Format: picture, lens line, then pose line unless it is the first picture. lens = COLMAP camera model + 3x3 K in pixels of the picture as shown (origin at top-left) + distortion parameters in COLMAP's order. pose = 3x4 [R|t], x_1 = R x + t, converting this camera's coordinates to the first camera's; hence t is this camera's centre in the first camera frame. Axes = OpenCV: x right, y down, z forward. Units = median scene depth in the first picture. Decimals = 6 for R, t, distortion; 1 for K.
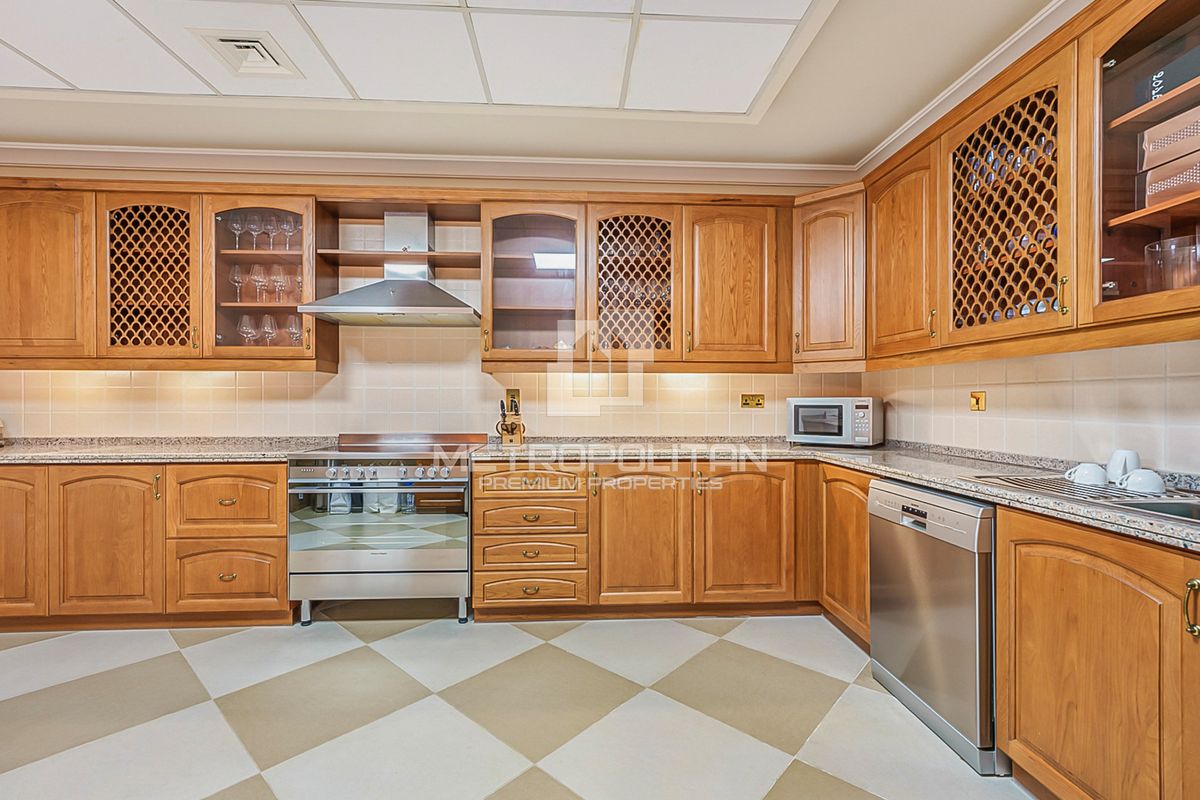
lens RADIAL K [[504.2, 0, 597.9], [0, 504.2, 408.4], [0, 0, 1]] dist [-0.027691, 0.014503]
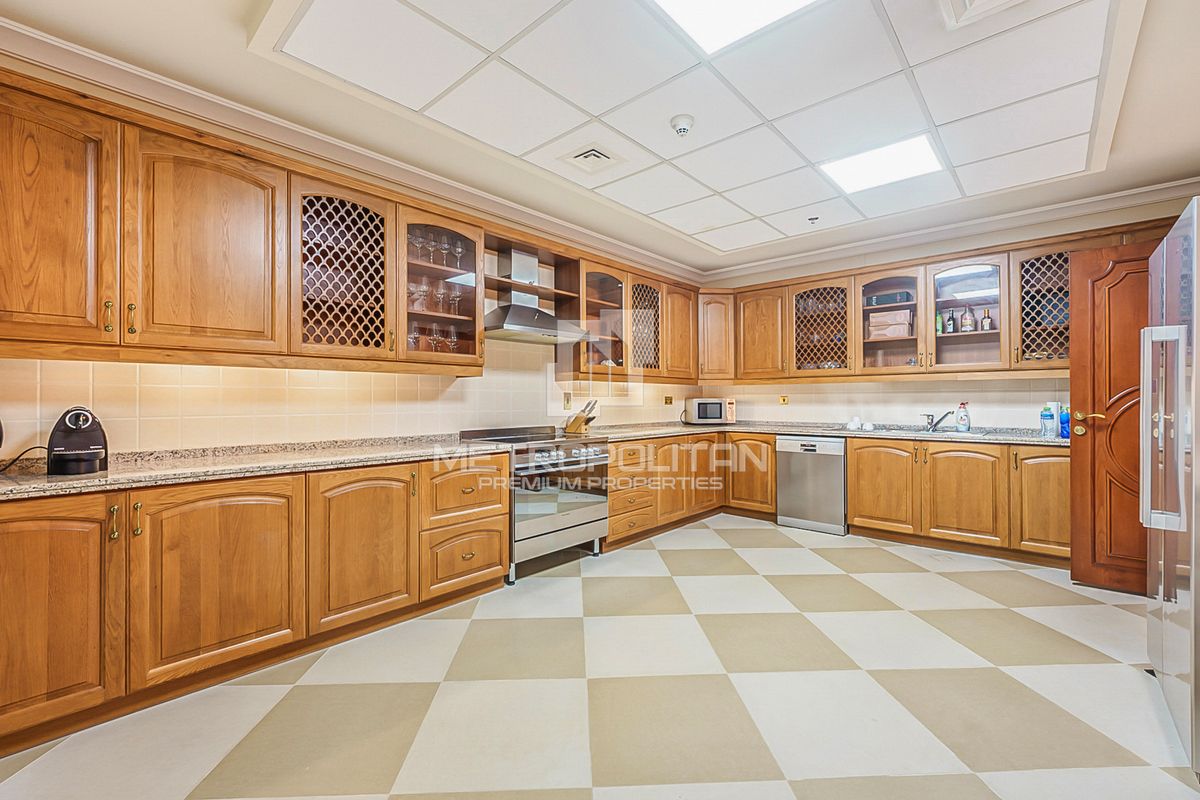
lens RADIAL K [[507.8, 0, 620.2], [0, 507.8, 397.8], [0, 0, 1]] dist [0.019008, -0.000106]
pose [[0.700182, 0.000249, 0.713965, -1.232733], [0.013885, 0.999806, -0.013966, -0.003074], [-0.713830, 0.019692, 0.700042, -0.071091]]
